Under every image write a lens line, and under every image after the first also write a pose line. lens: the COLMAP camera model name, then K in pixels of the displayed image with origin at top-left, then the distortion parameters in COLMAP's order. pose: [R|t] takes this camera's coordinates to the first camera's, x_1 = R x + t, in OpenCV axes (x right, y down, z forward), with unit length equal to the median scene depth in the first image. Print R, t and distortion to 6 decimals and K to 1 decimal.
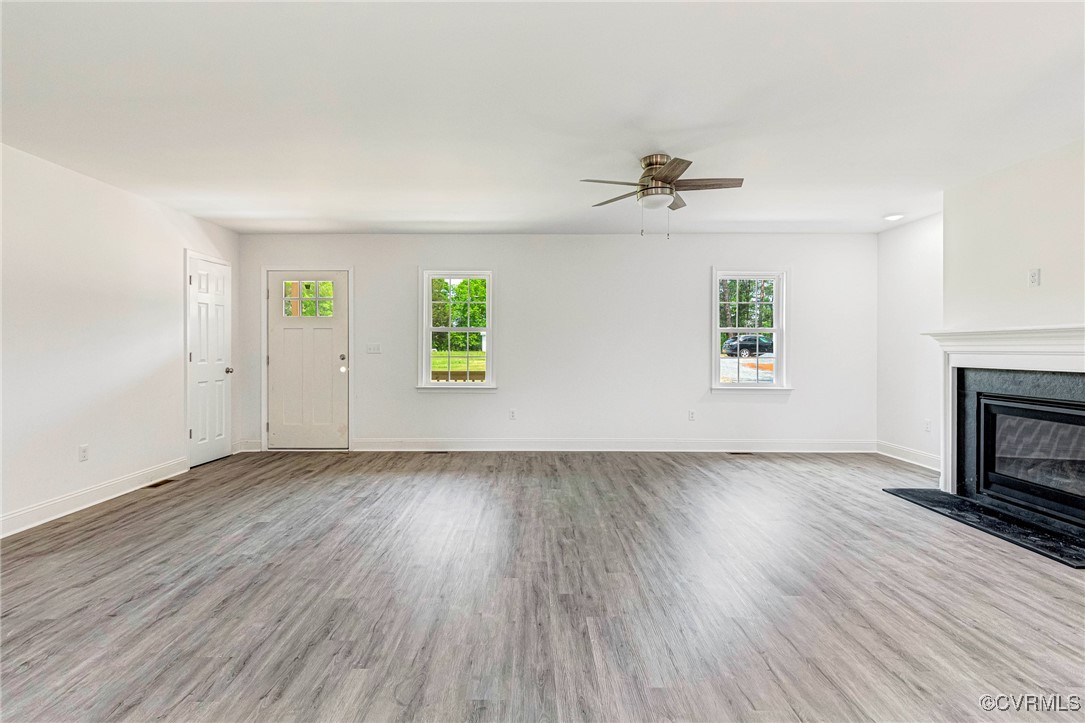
lens RADIAL K [[520.0, 0, 524.9], [0, 520.0, 350.1], [0, 0, 1]] dist [0.009371, -0.000544]
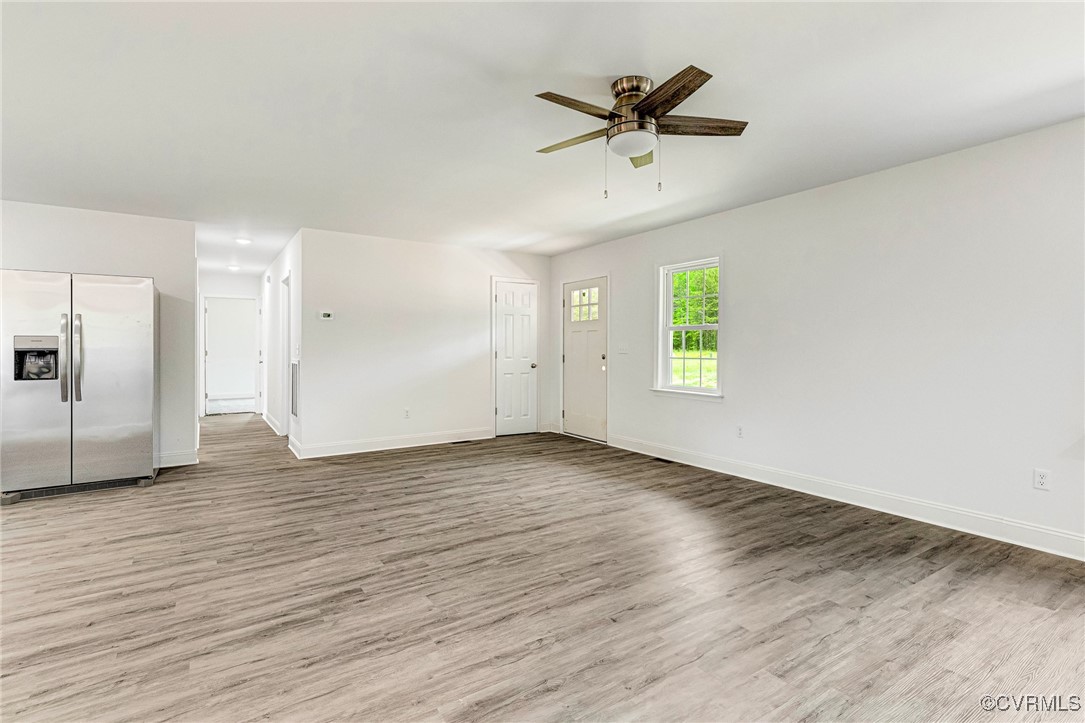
lens RADIAL K [[512.0, 0, 547.2], [0, 512.0, 354.8], [0, 0, 1]] dist [0.008184, -0.000334]
pose [[0.565750, 0.011683, -0.824494, 0.731632], [-0.003960, 0.999927, 0.011452, -0.004154], [0.824567, -0.003214, 0.565755, 0.482310]]
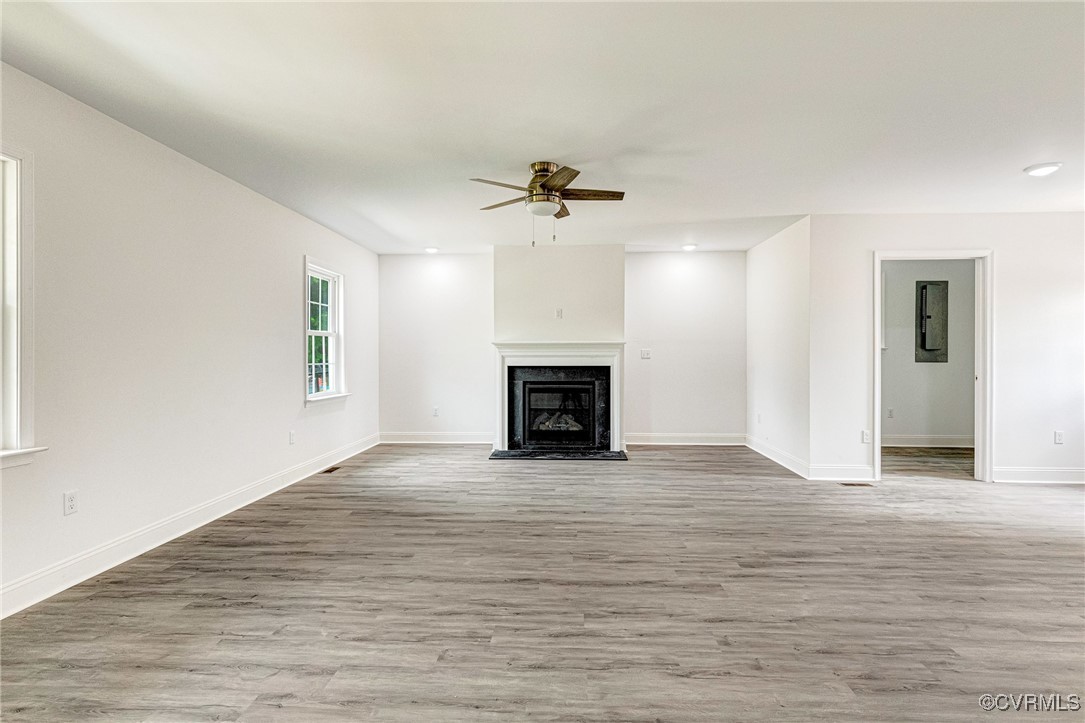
lens RADIAL K [[512.0, 0, 547.2], [0, 512.0, 354.8], [0, 0, 1]] dist [0.008184, -0.000334]
pose [[0.034376, -0.003068, 0.999404, -0.712674], [0.003612, 0.999989, 0.002946, -0.004012], [-0.999402, 0.003508, 0.034386, 0.915562]]
